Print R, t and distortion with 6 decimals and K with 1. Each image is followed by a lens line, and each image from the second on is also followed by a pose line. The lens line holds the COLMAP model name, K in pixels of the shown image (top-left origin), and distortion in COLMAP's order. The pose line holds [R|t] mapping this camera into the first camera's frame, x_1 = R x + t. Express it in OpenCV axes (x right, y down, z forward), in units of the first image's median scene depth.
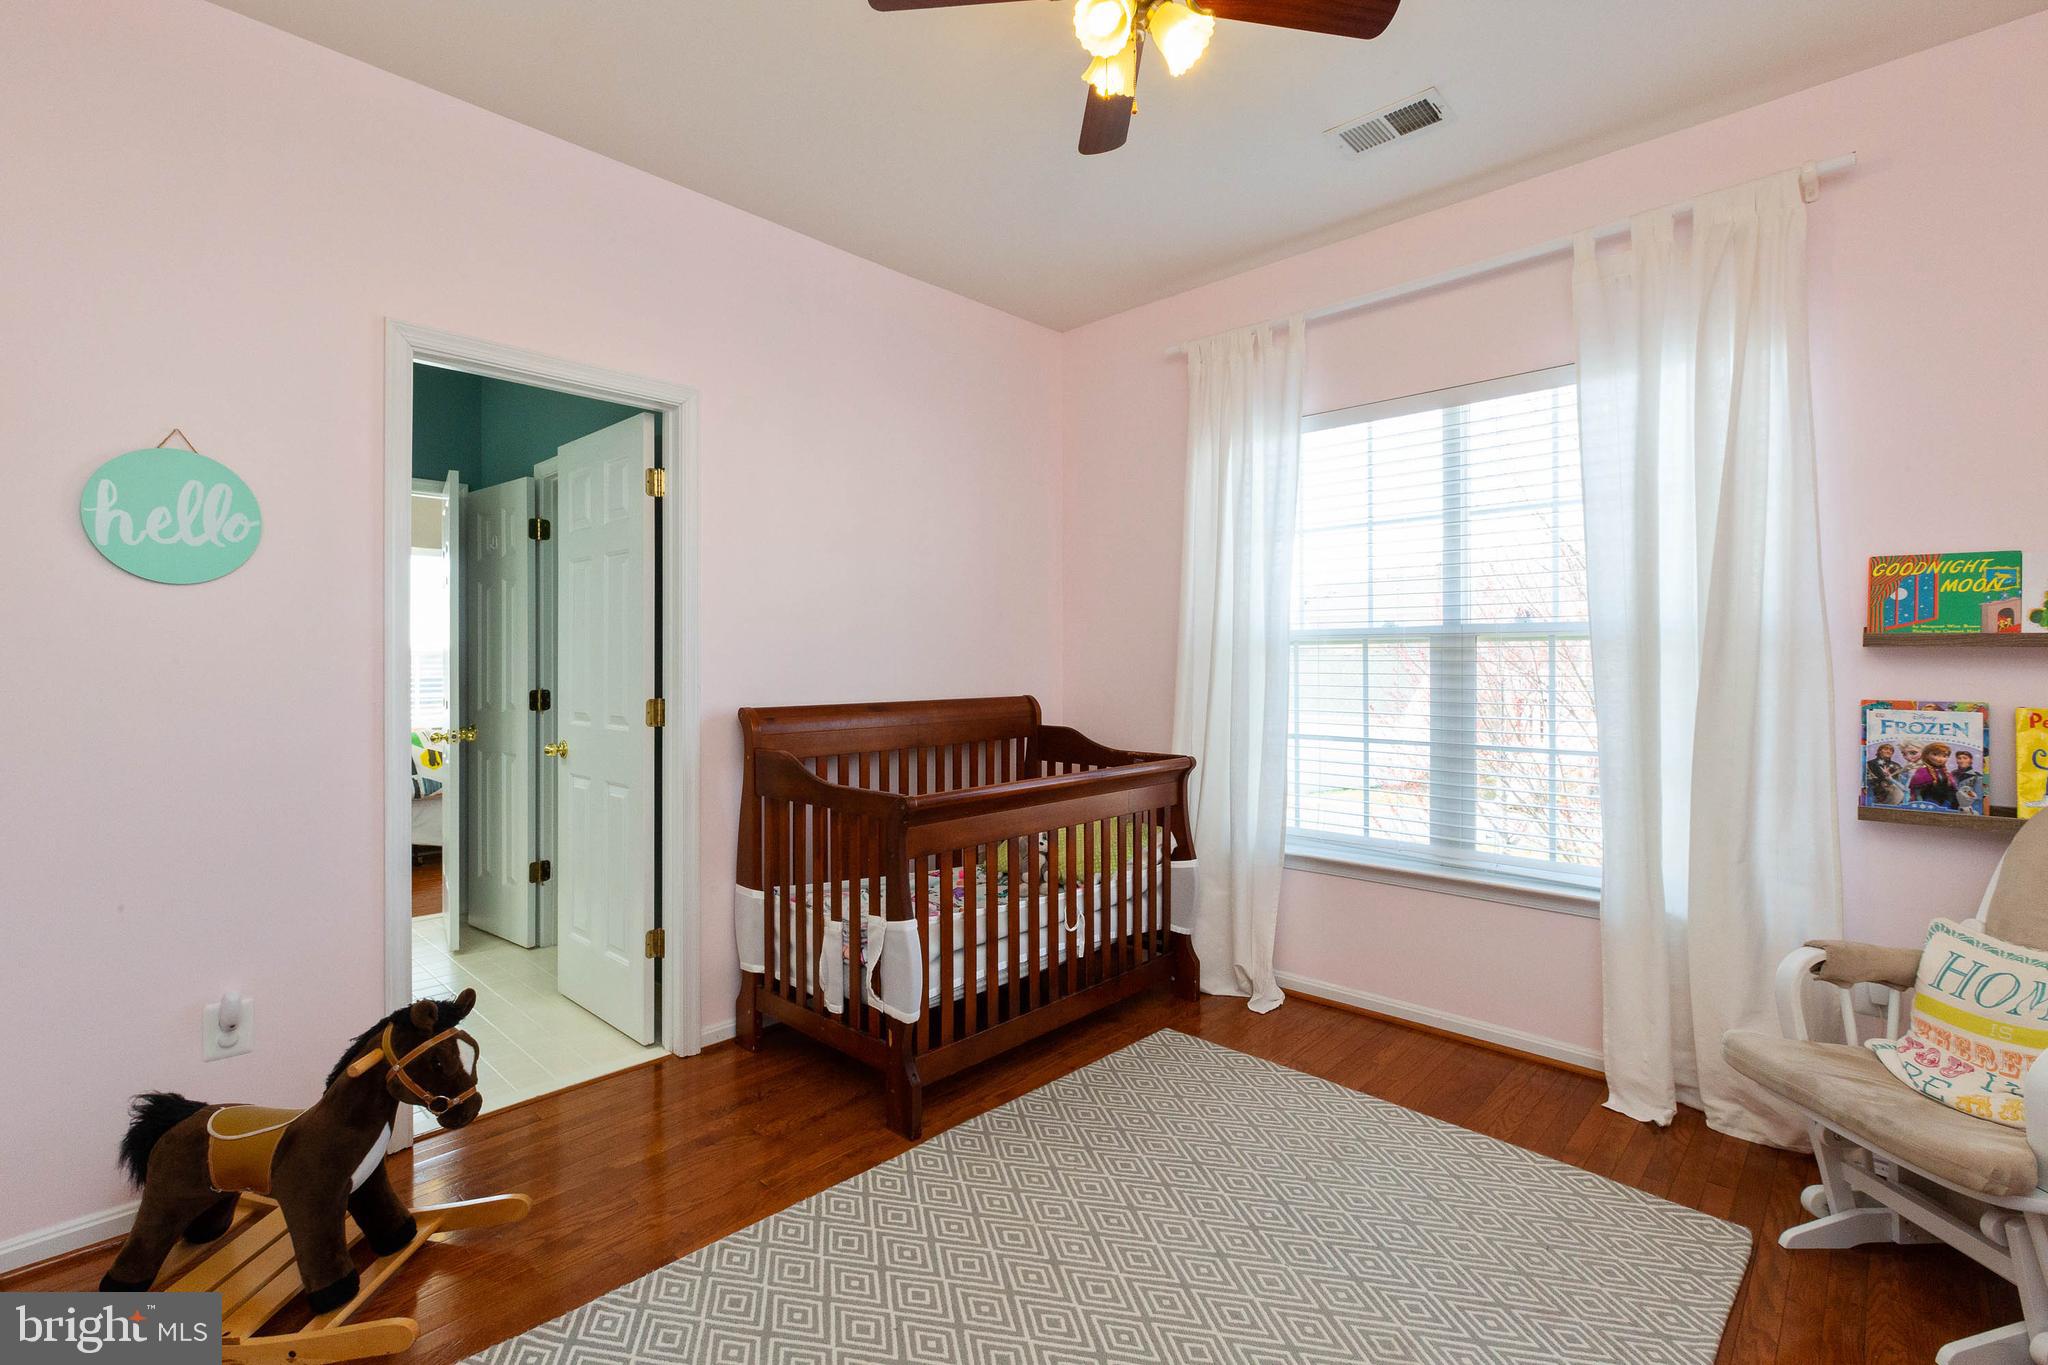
lens RADIAL K [[909.6, 0, 1012.4], [0, 909.6, 674.7], [0, 0, 1]] dist [-0.000355, 0.008565]
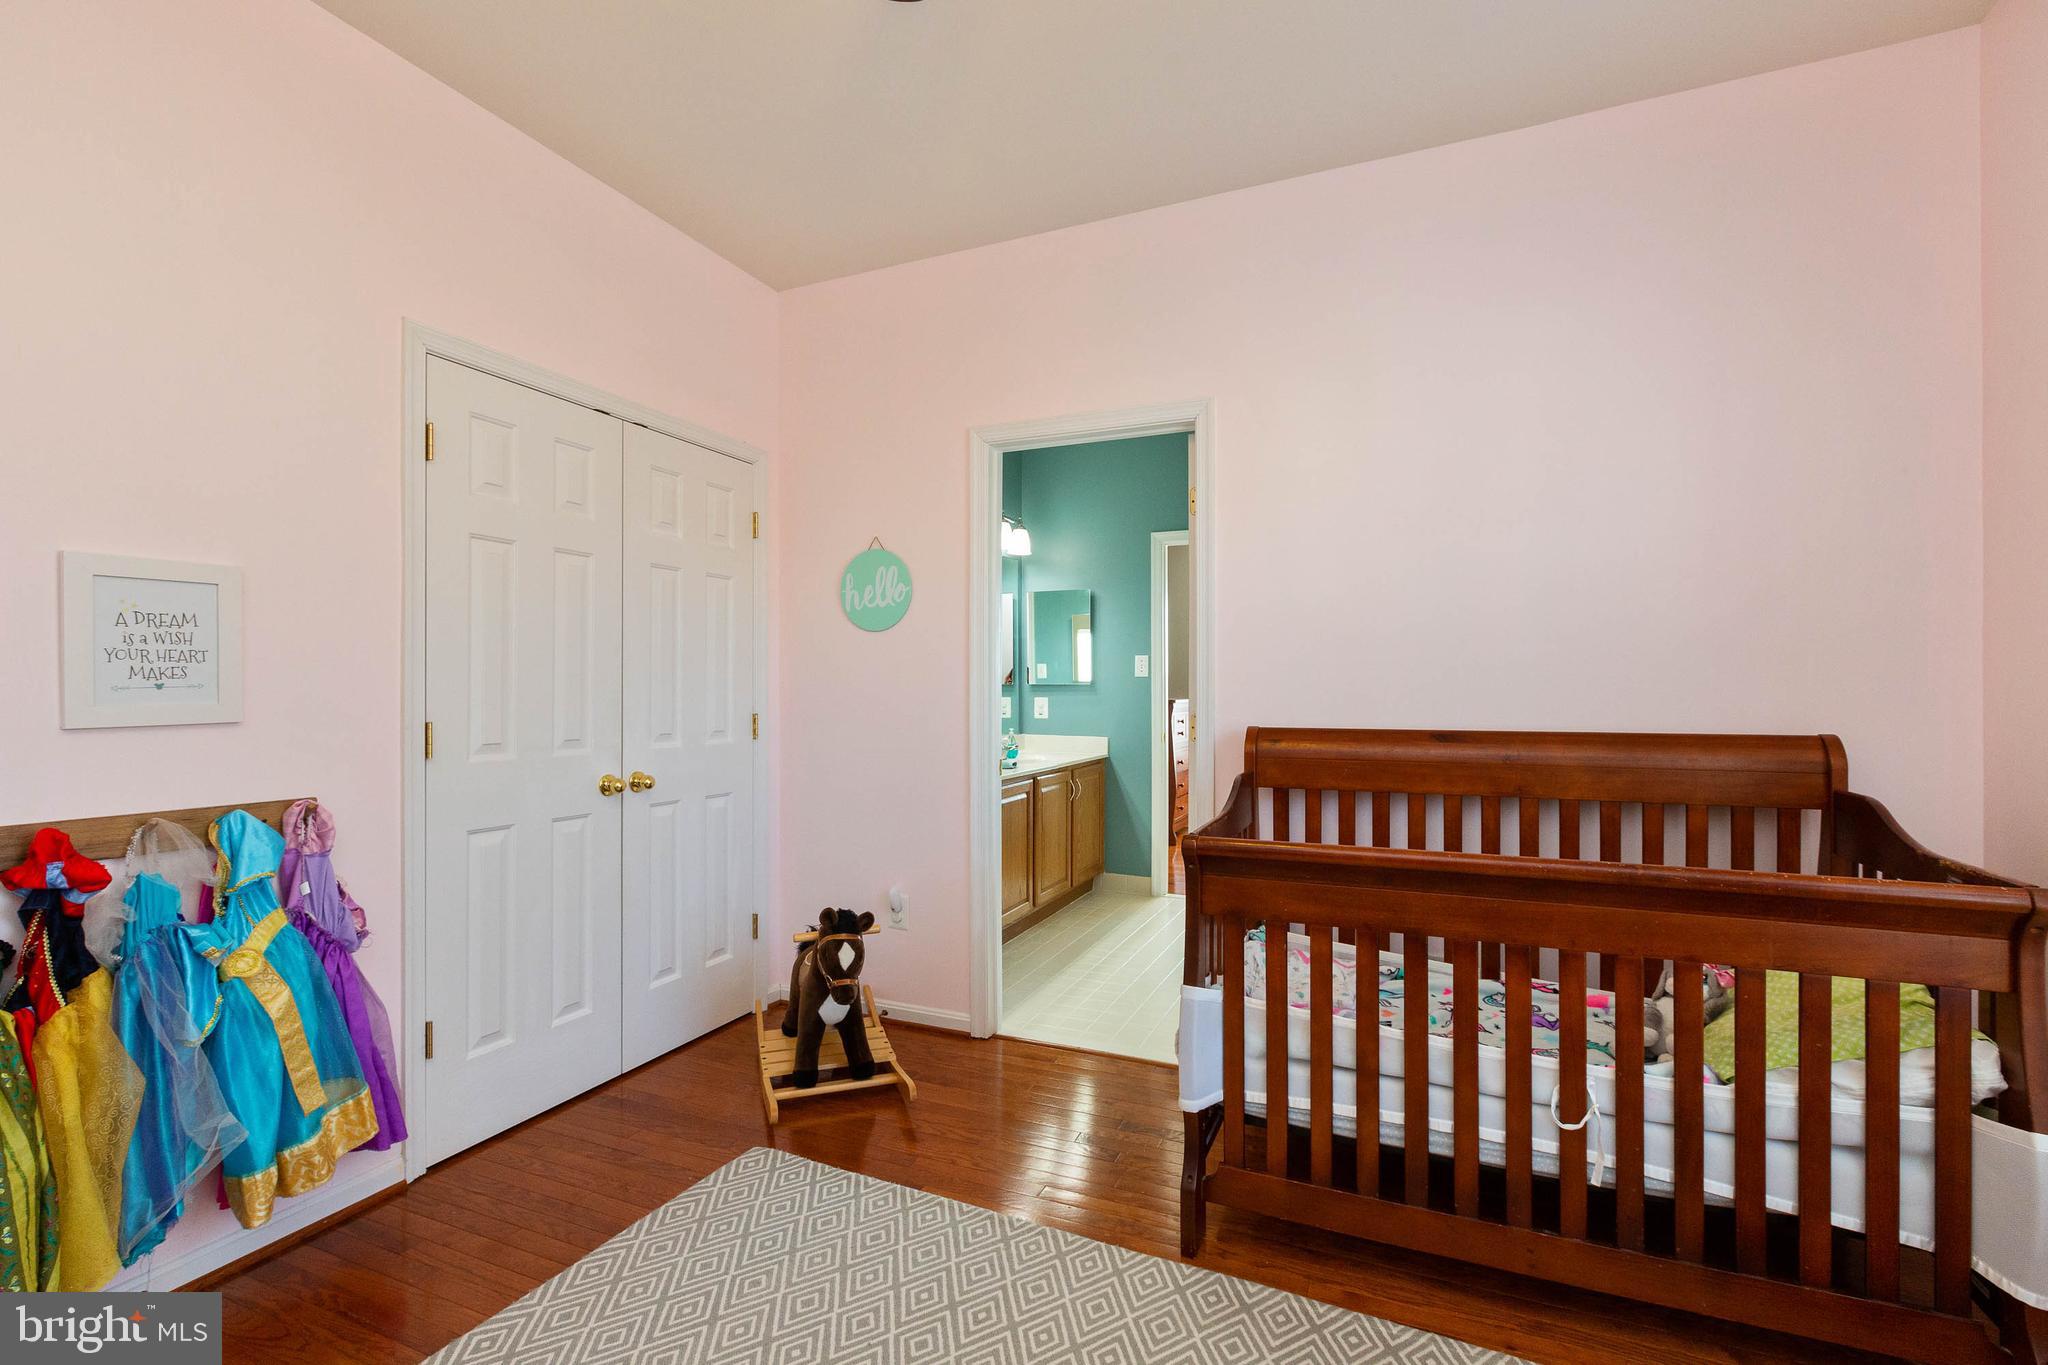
lens RADIAL K [[881.2, 0, 1027.2], [0, 881.2, 687.6], [0, 0, 1]] dist [0.000178, 0.000119]
pose [[0.358666, 0.005669, -0.933449, 0.515392], [-0.006573, 0.999972, 0.003547, -0.002246], [0.933443, 0.004864, 0.358693, 0.516086]]
